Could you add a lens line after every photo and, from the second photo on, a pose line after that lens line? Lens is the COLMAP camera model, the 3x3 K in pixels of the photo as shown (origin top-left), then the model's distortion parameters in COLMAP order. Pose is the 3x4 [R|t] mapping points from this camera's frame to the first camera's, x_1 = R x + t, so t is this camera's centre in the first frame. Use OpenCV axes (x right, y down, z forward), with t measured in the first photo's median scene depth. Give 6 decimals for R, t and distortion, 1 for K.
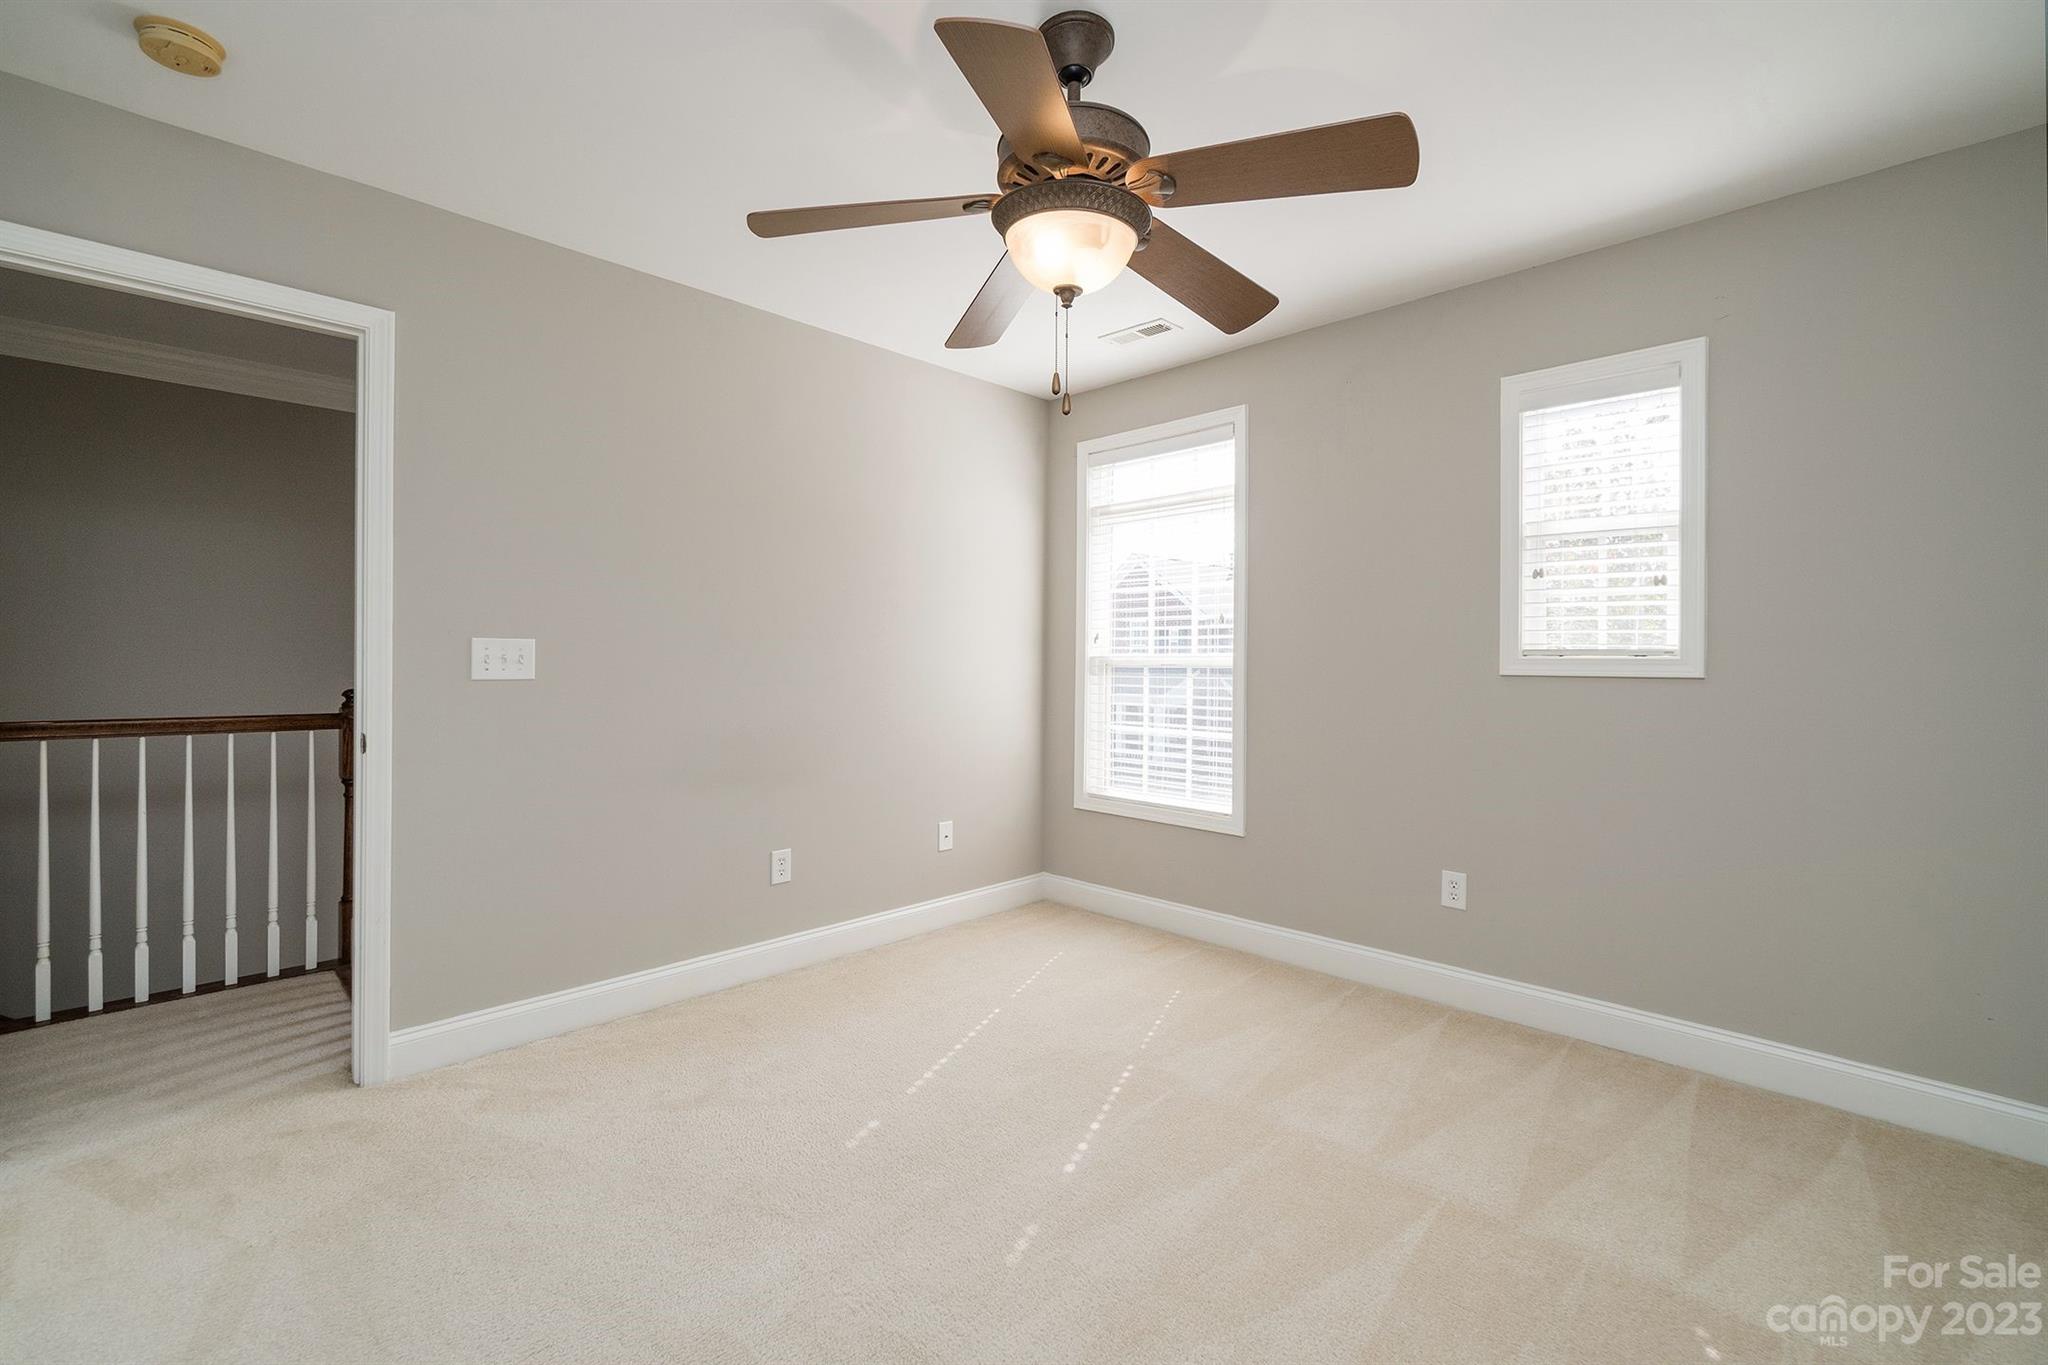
lens RADIAL K [[878.9, 0, 1019.0], [0, 878.9, 664.5], [0, 0, 1]] dist [-0.011883, 0.000364]
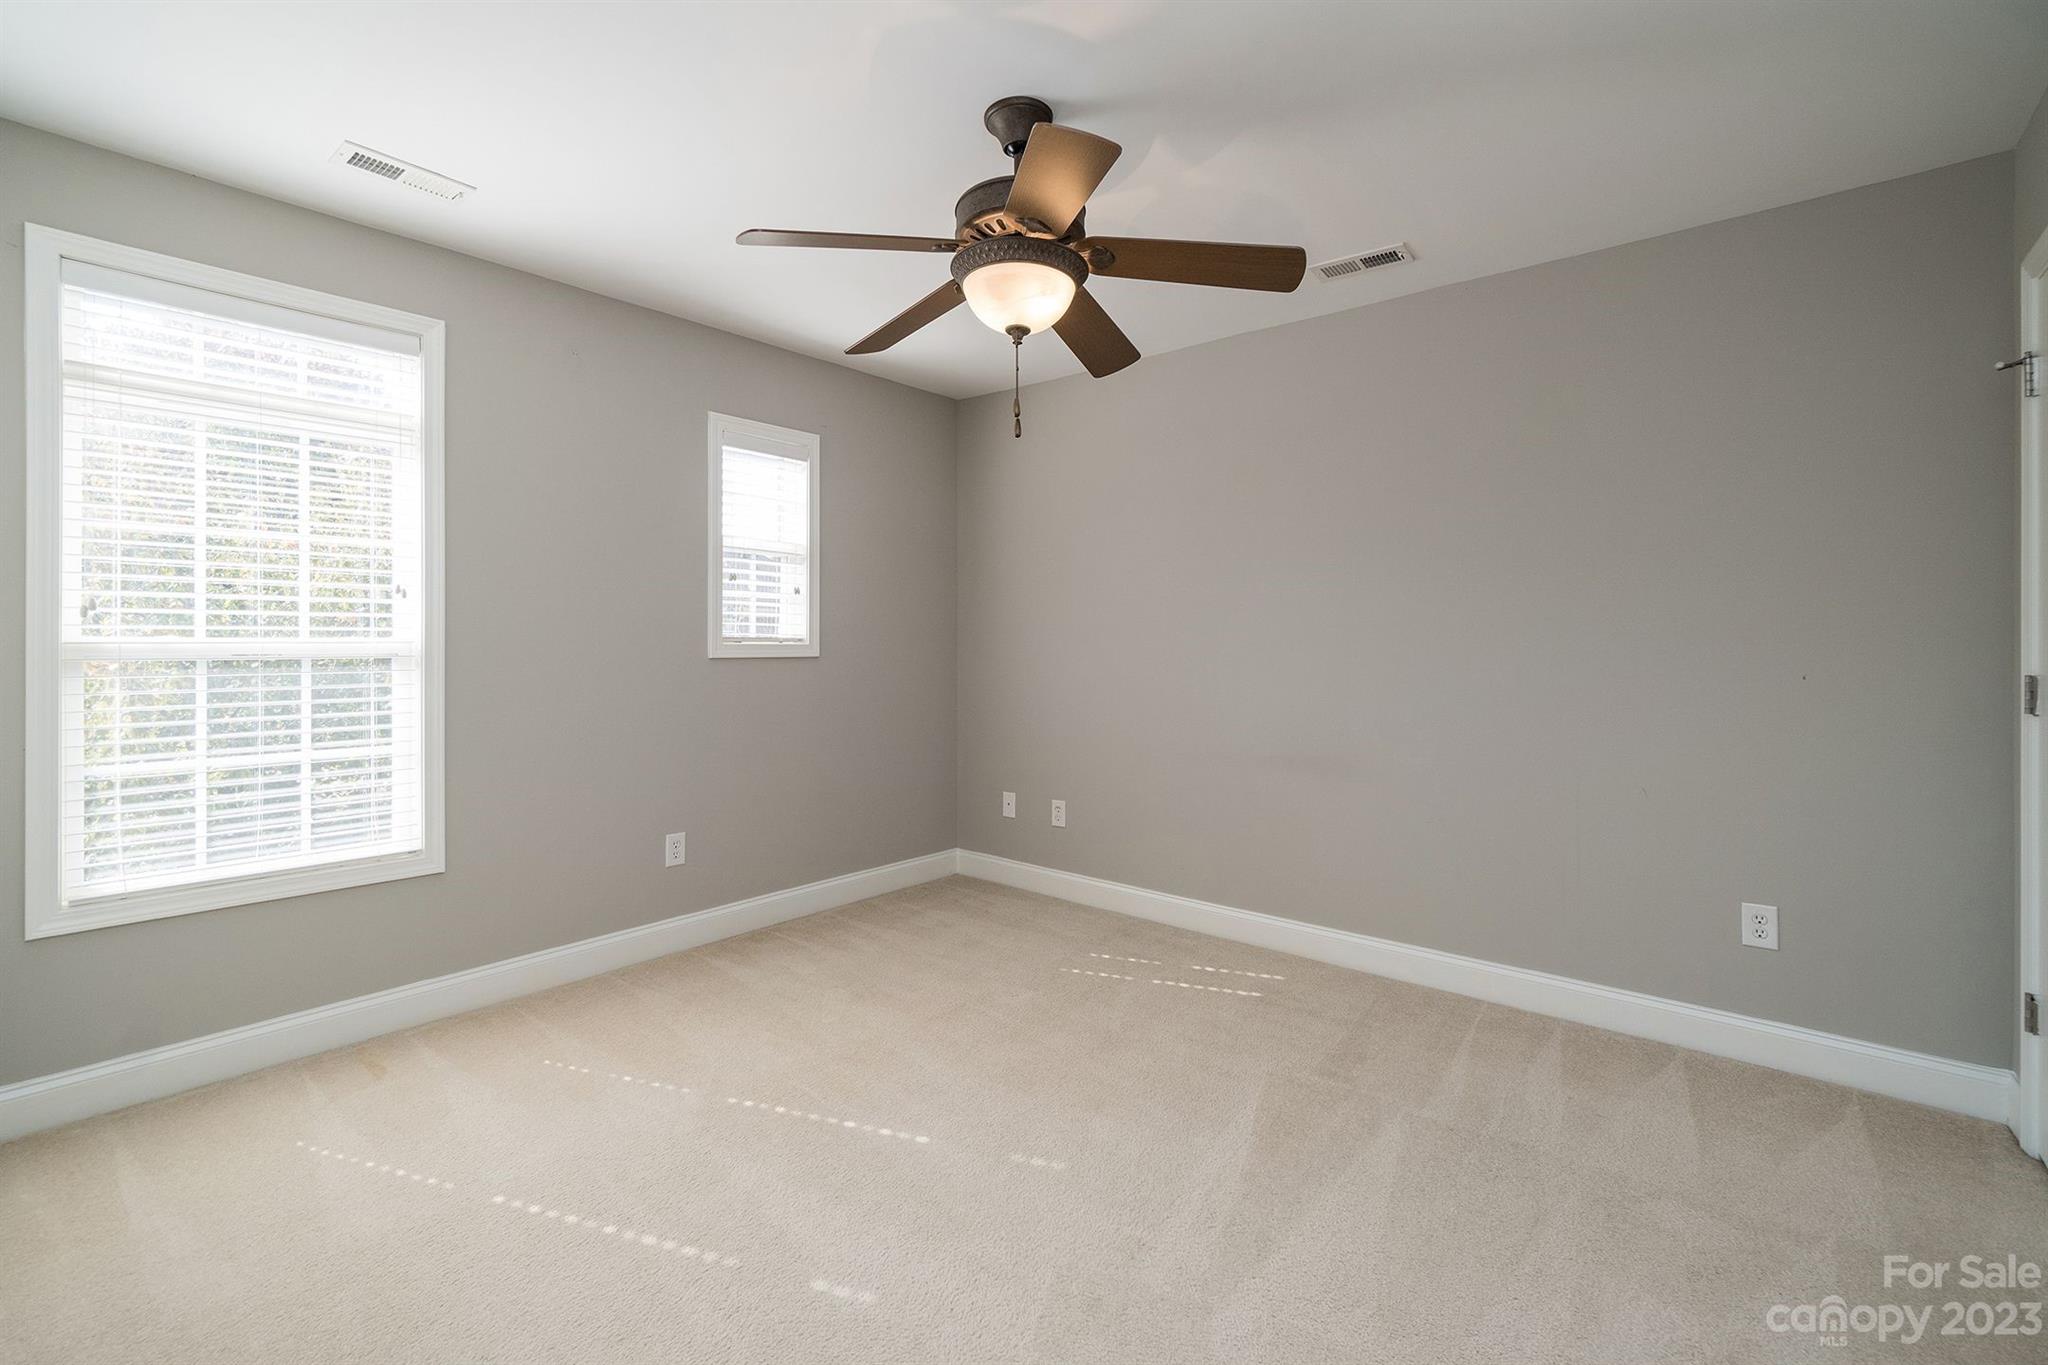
lens RADIAL K [[878.9, 0, 1013.3], [0, 878.9, 651.8], [0, 0, 1]] dist [-0.011883, 0.000364]
pose [[-0.073112, -0.010099, 0.997273, -0.728539], [0.007825, 0.999912, 0.010700, -0.006618], [-0.997293, 0.008586, -0.073027, 0.715790]]
